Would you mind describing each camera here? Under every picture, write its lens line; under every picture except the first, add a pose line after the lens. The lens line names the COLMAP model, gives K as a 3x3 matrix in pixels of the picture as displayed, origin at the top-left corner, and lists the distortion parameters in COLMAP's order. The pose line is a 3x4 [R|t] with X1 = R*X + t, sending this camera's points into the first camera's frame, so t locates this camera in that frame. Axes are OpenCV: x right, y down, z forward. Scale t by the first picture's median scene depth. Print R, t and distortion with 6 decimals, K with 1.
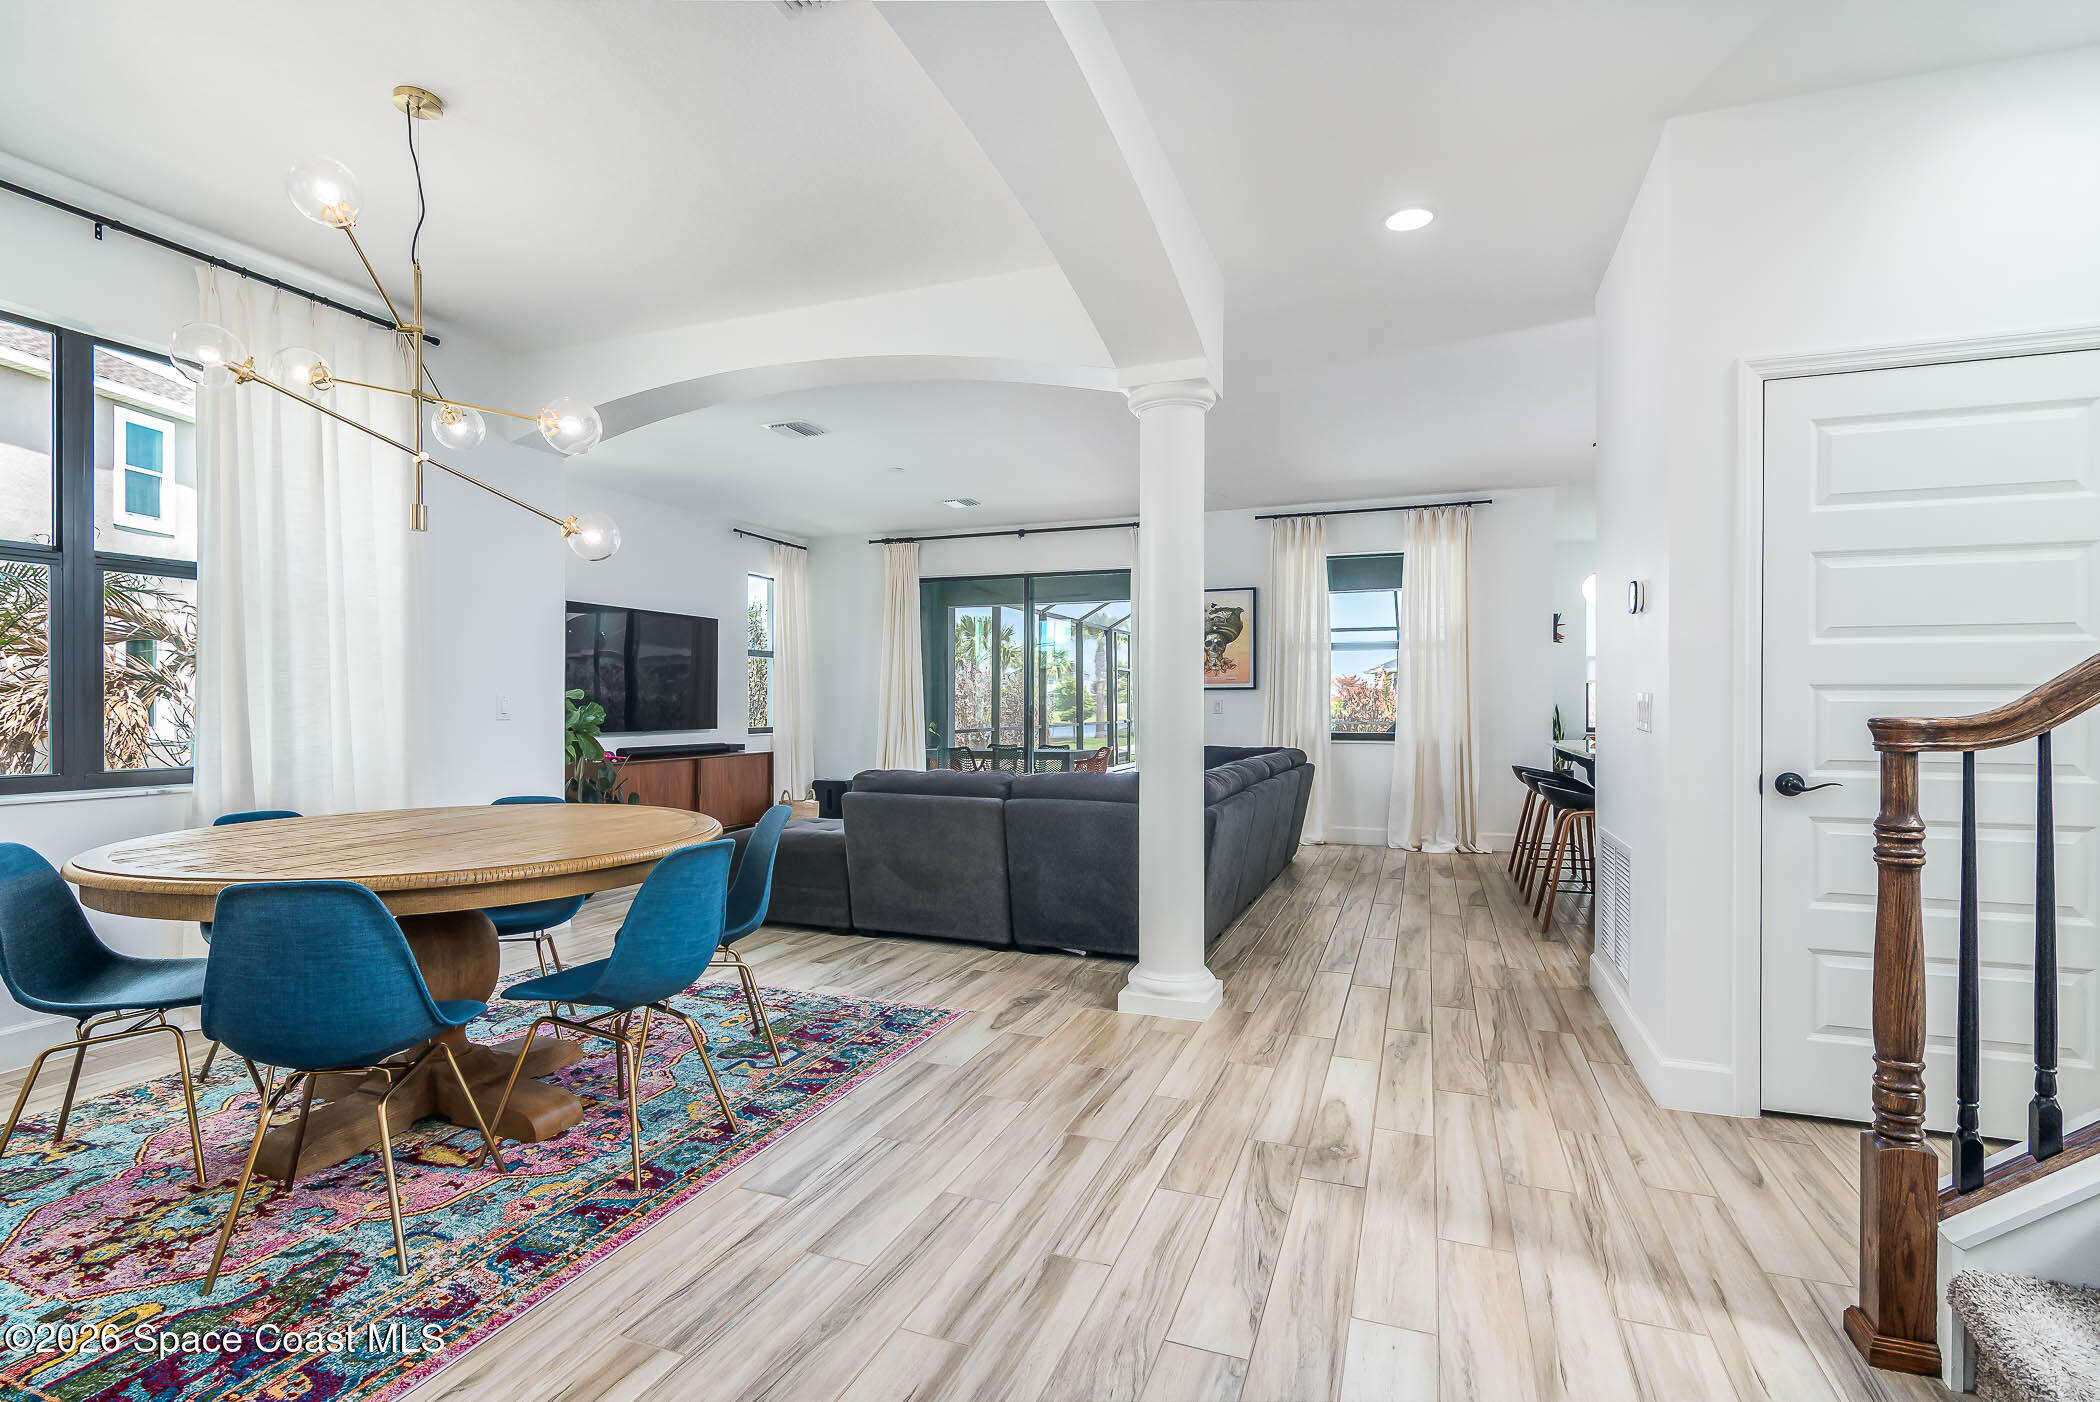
lens RADIAL K [[1007.6, 0, 1030.9], [0, 1007.6, 696.8], [0, 0, 1]] dist [-0.002444, -0.000510]
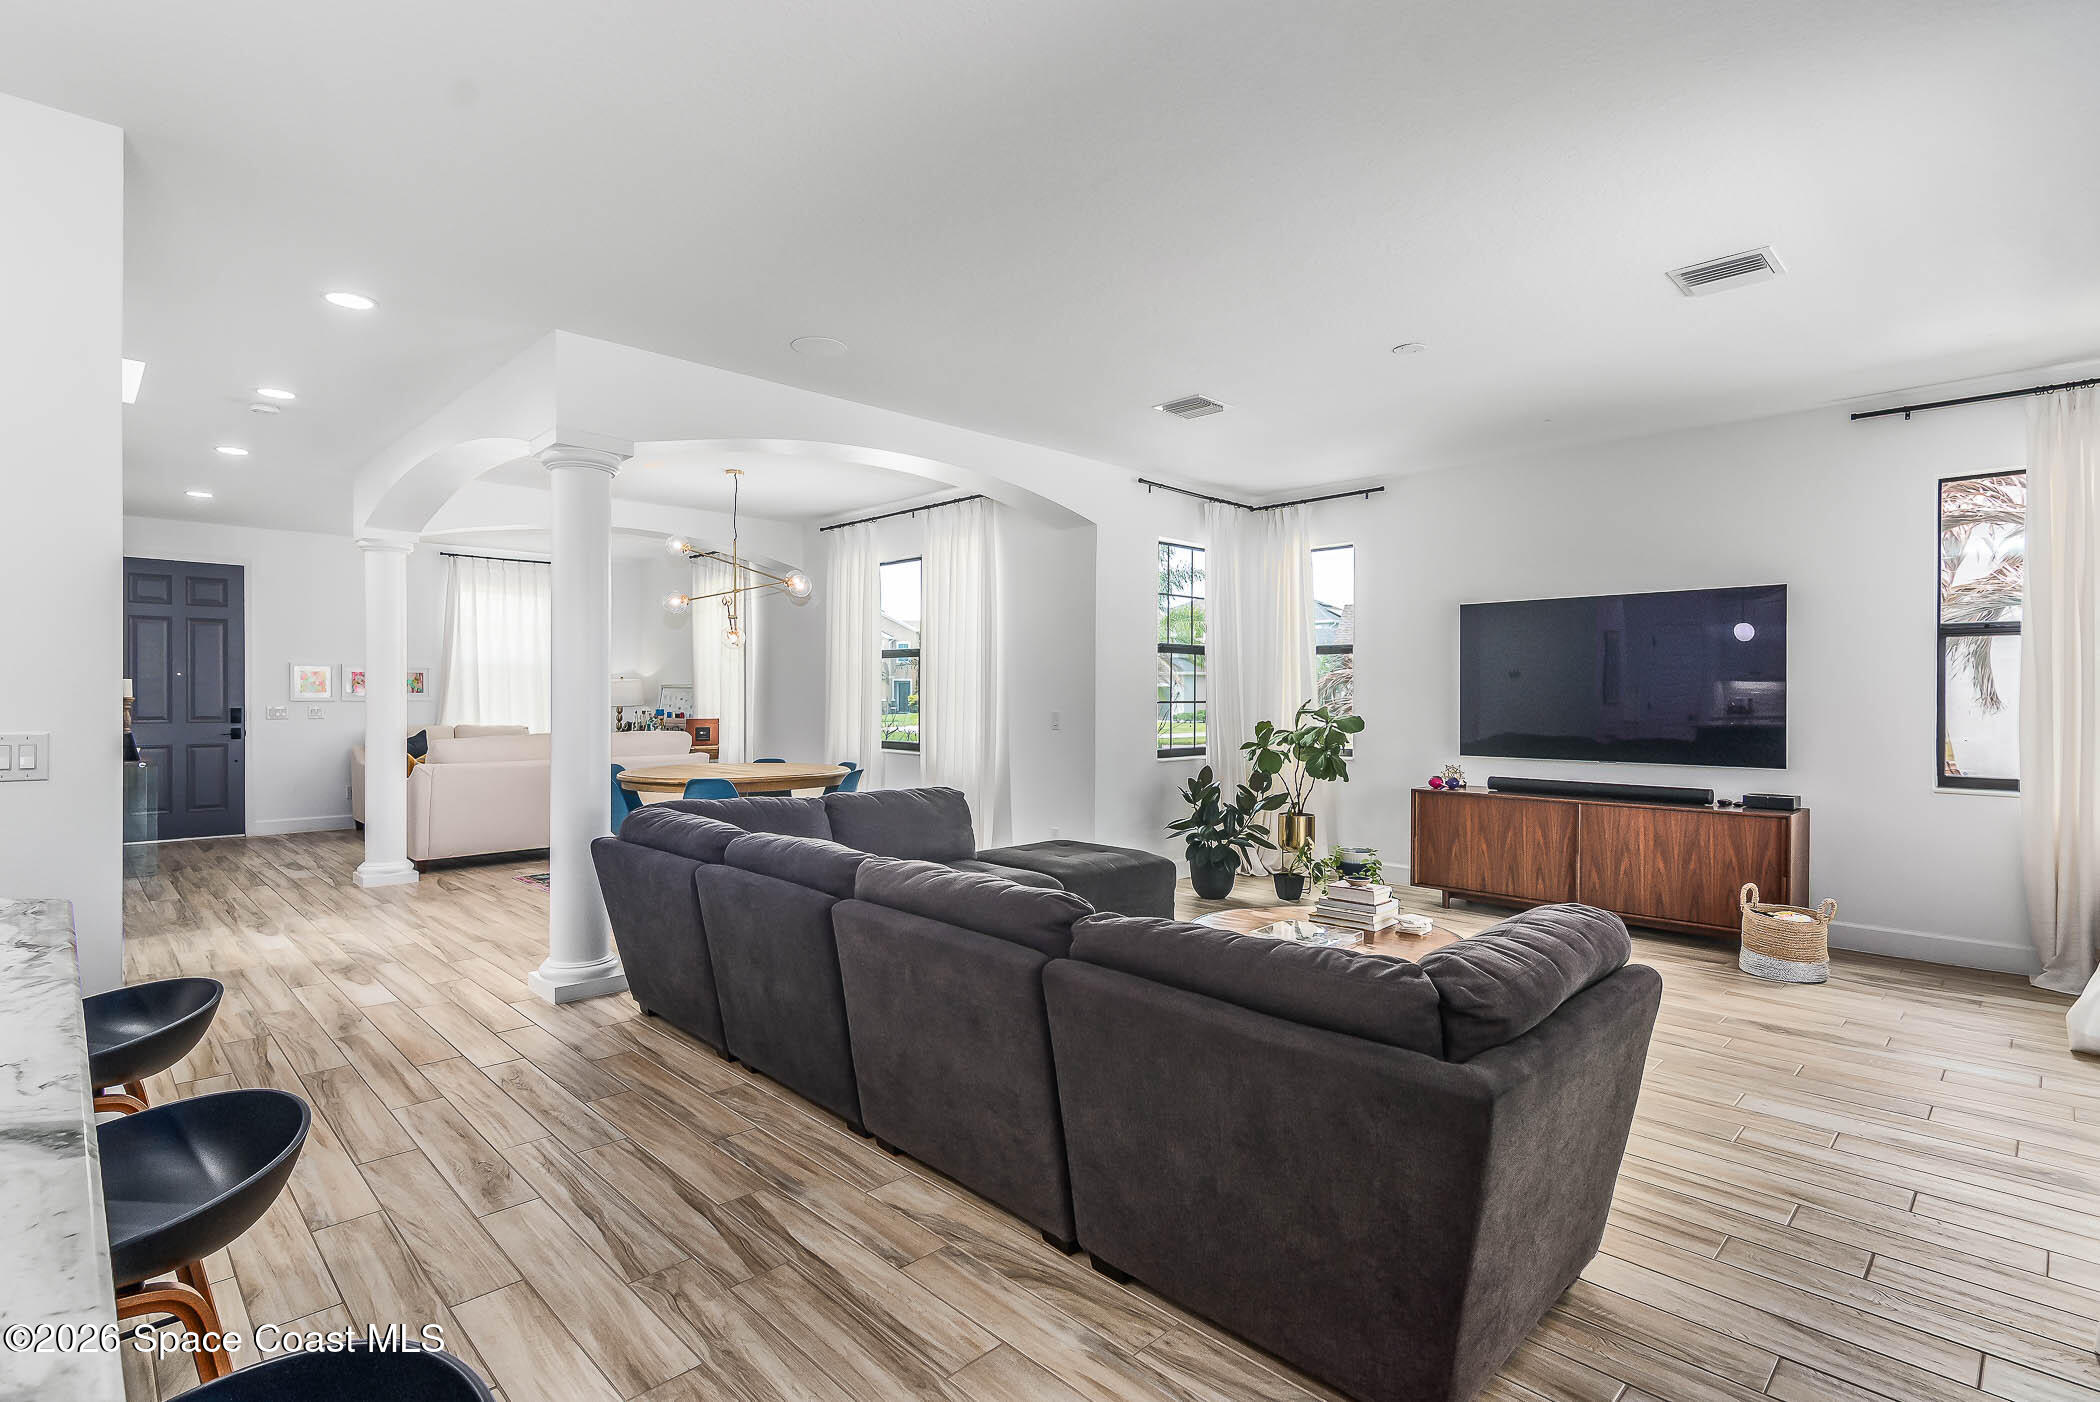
lens RADIAL K [[968.8, 0, 999.0], [0, 968.8, 686.7], [0, 0, 1]] dist [-0.002209, -0.000167]
pose [[-0.411305, -0.007597, -0.911466, 0.439865], [0.003612, 0.999944, -0.009965, -0.012970], [0.911490, -0.007391, -0.411255, 0.870406]]
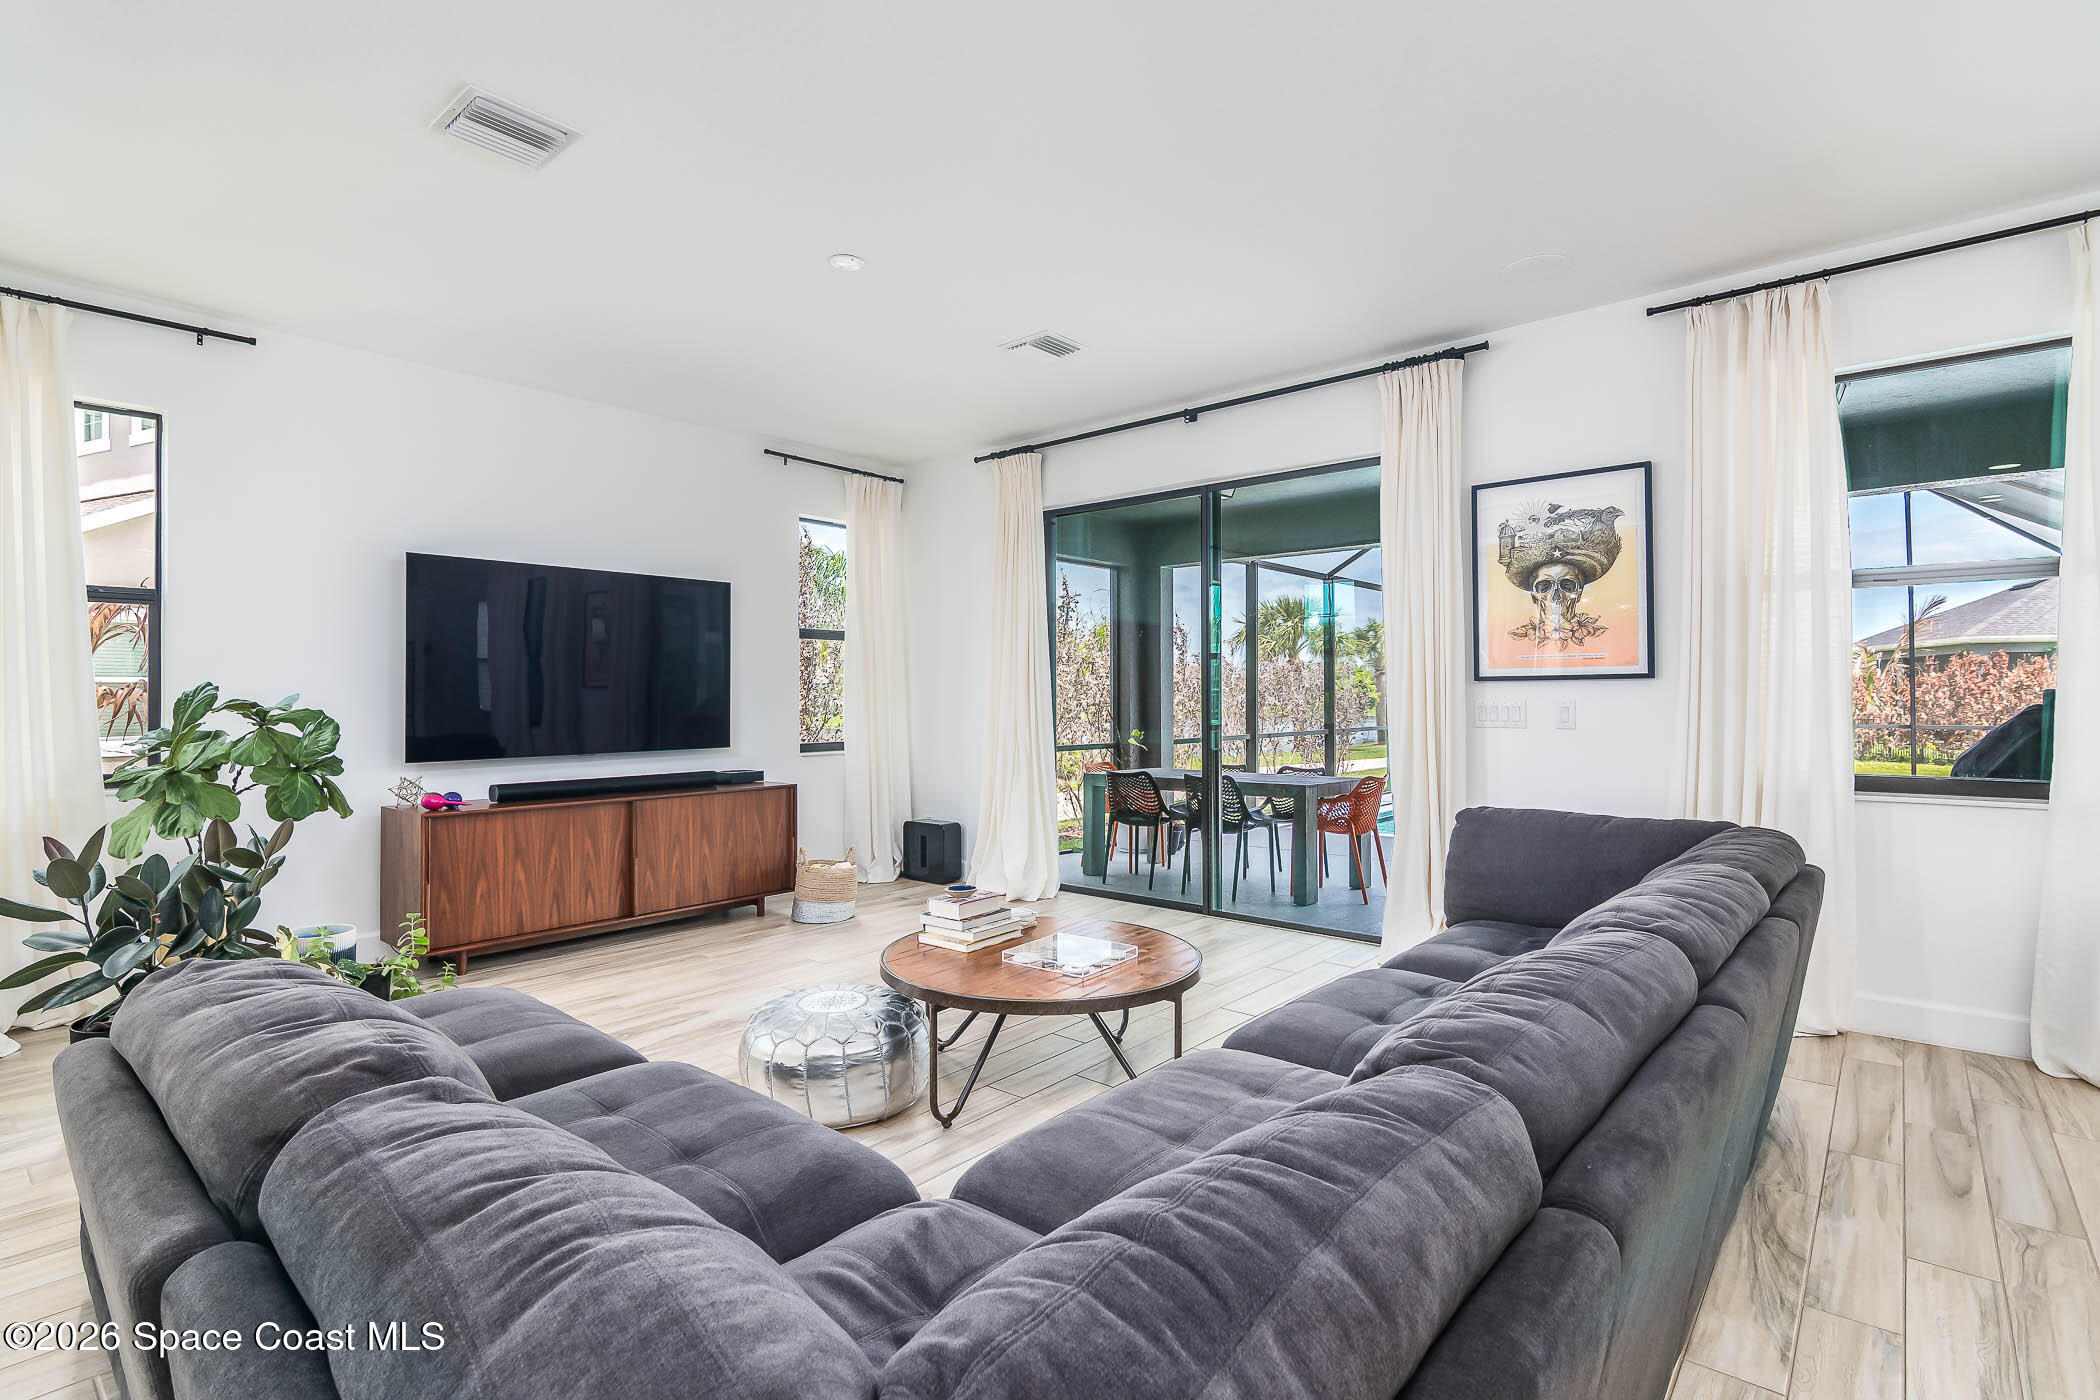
lens RADIAL K [[1007.6, 0, 1030.9], [0, 1007.6, 695.8], [0, 0, 1]] dist [-0.002444, -0.000510]
pose [[0.939557, -0.005898, -0.342342, 0.114284], [0.007088, 0.999972, 0.002224, -0.002207], [0.342319, -0.004516, 0.939573, 0.471527]]
